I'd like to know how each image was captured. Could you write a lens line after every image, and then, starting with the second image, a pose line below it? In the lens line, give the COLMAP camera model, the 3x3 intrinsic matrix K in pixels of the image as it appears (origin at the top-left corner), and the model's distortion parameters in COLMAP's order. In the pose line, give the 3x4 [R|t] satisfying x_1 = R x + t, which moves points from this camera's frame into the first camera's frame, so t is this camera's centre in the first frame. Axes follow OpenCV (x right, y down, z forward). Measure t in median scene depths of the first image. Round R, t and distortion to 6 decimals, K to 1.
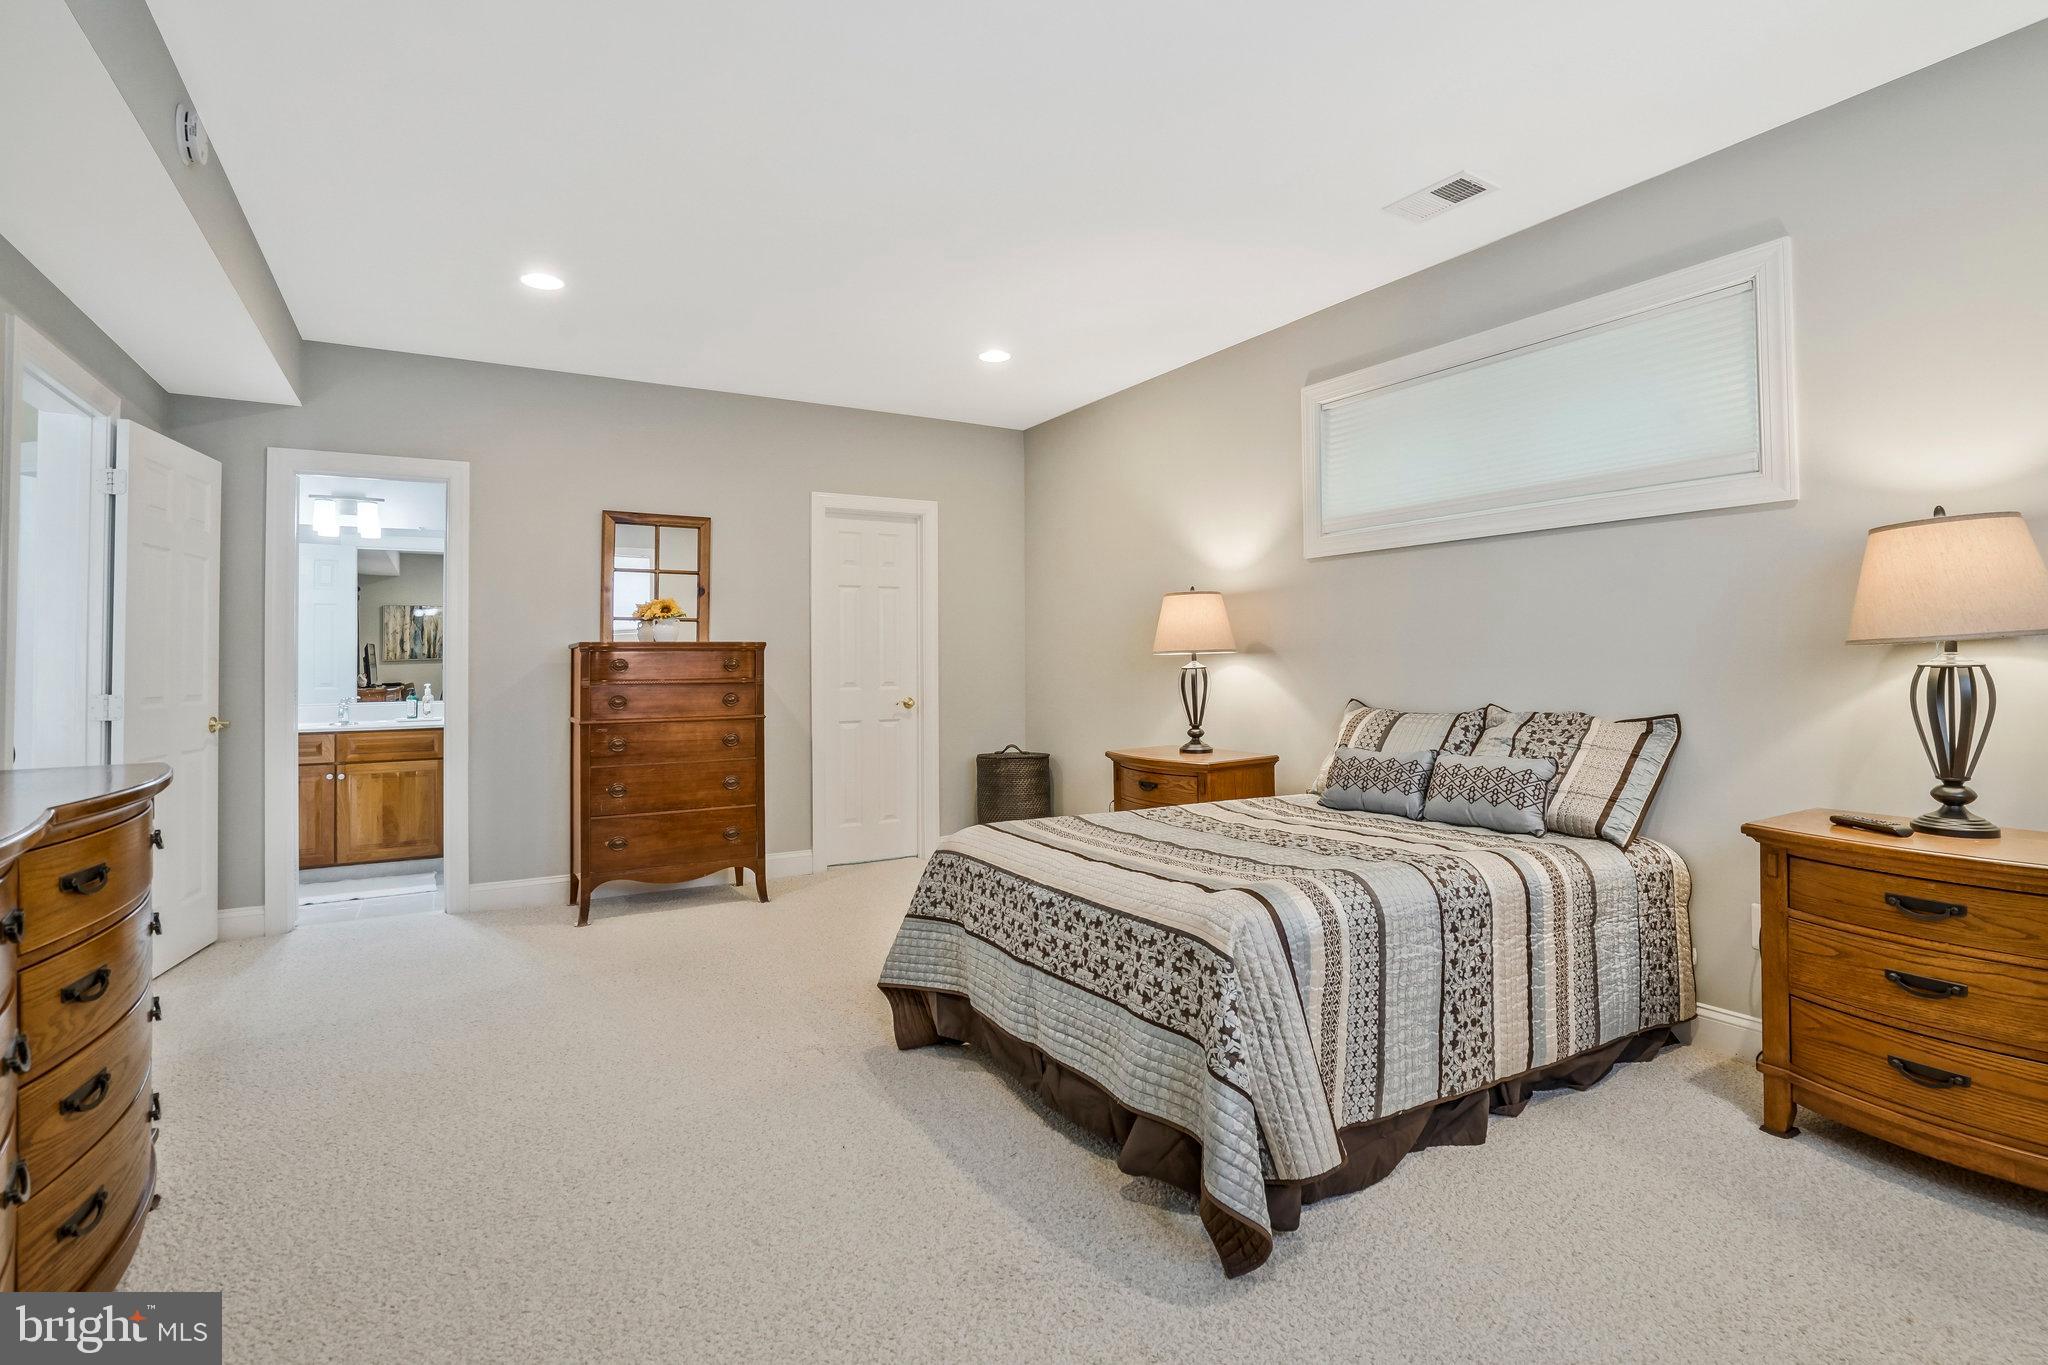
lens RADIAL K [[967.7, 0, 994.2], [0, 967.7, 649.8], [0, 0, 1]] dist [-0.051141, 0.017559]
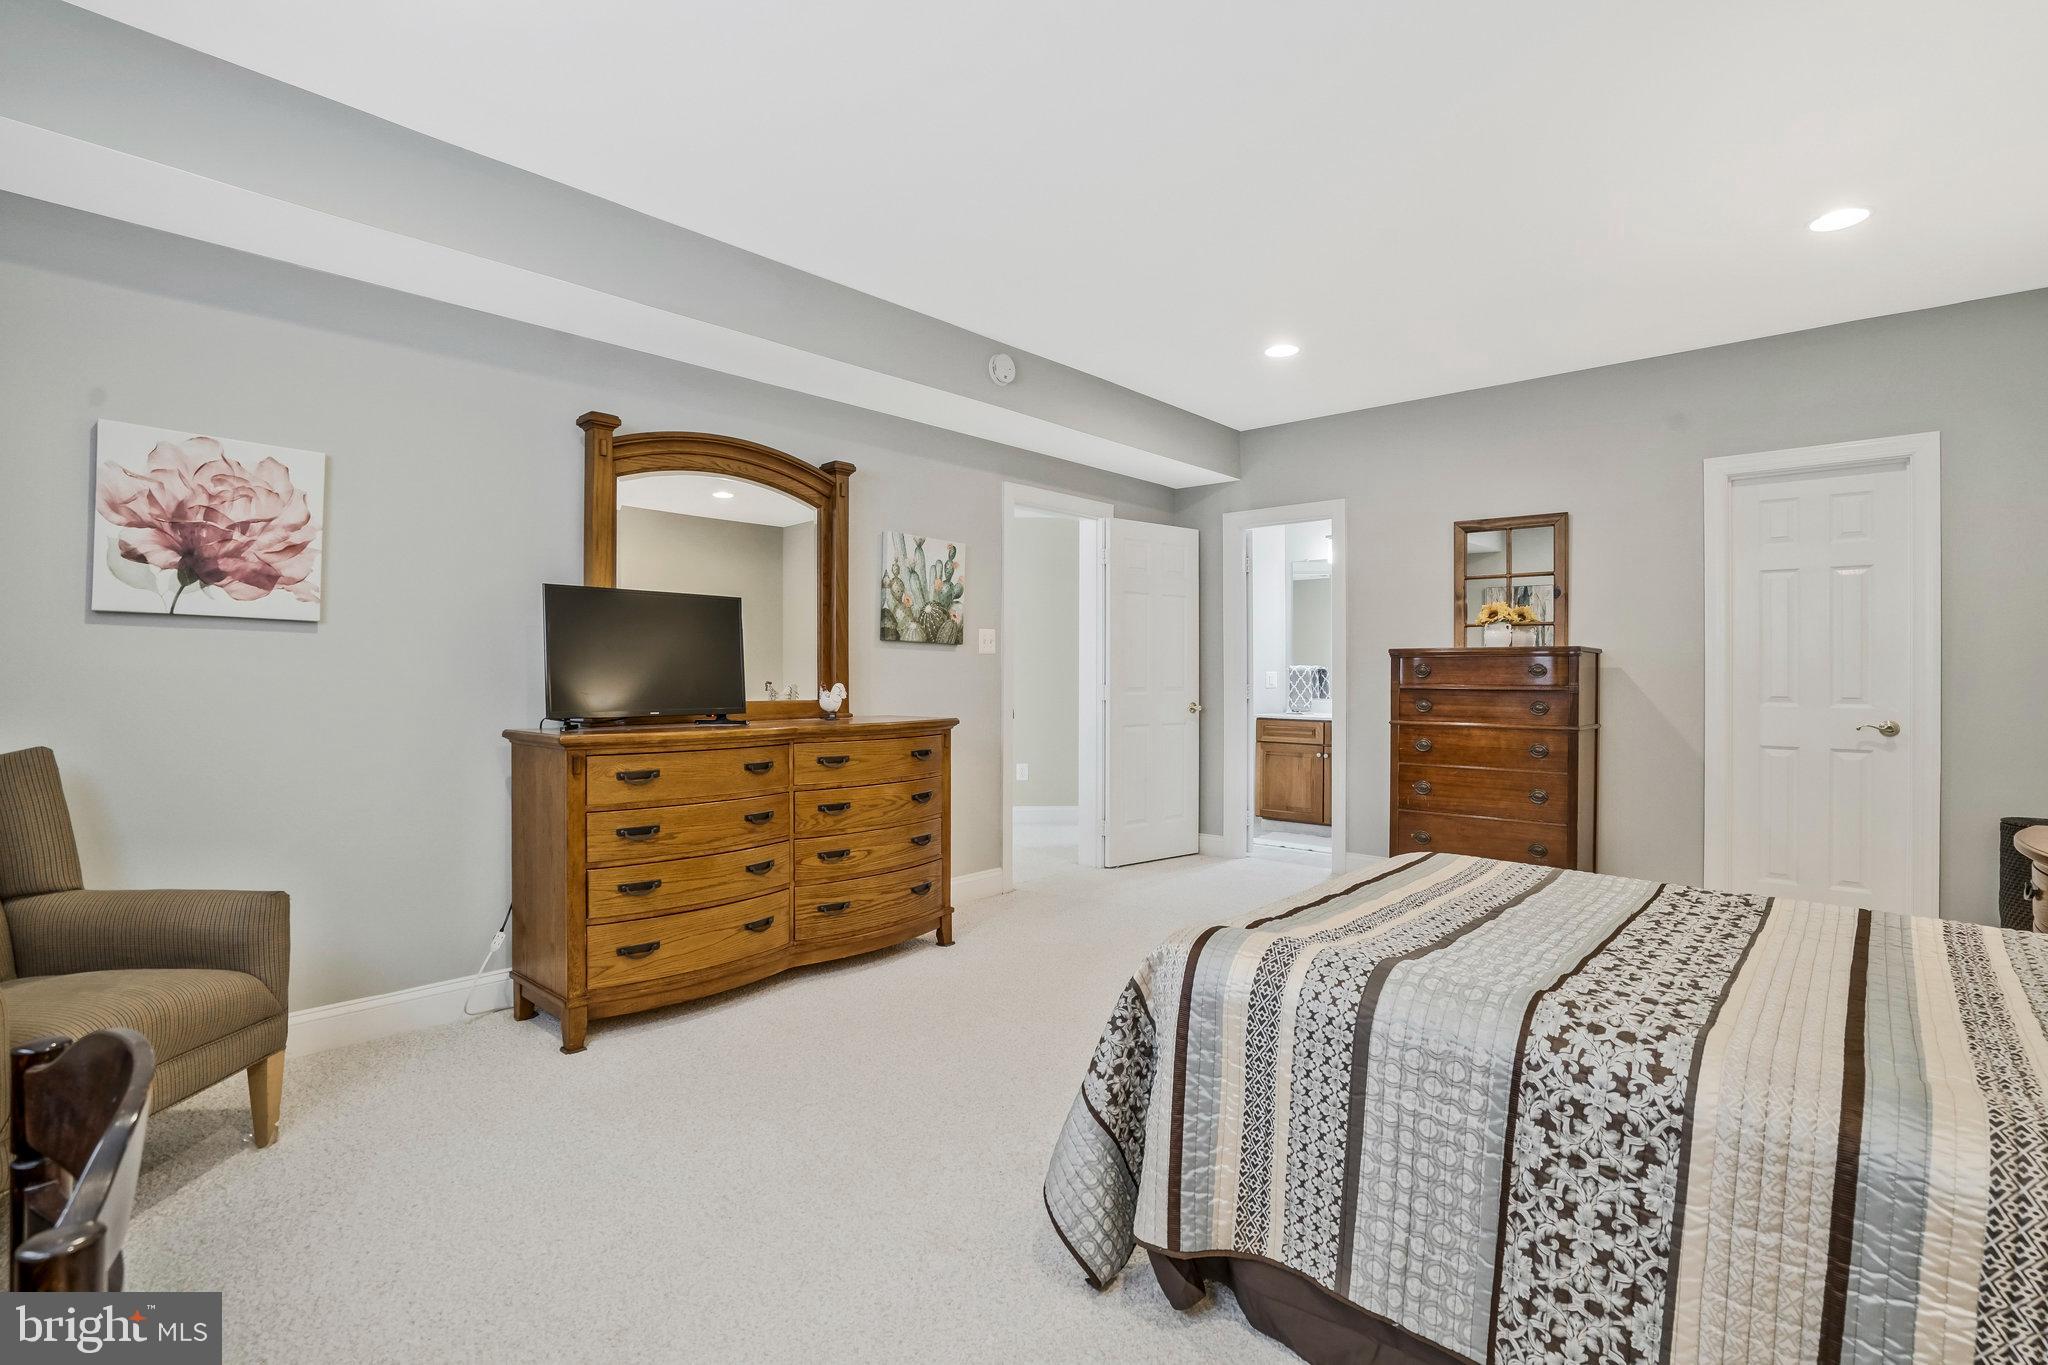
lens RADIAL K [[967.7, 0, 1027.2], [0, 967.7, 667.2], [0, 0, 1]] dist [-0.051141, 0.017559]
pose [[0.290935, 0.006378, -0.956722, 0.507276], [0.007483, 0.999932, 0.008942, -0.000515], [0.956714, -0.009760, 0.290867, 0.275770]]
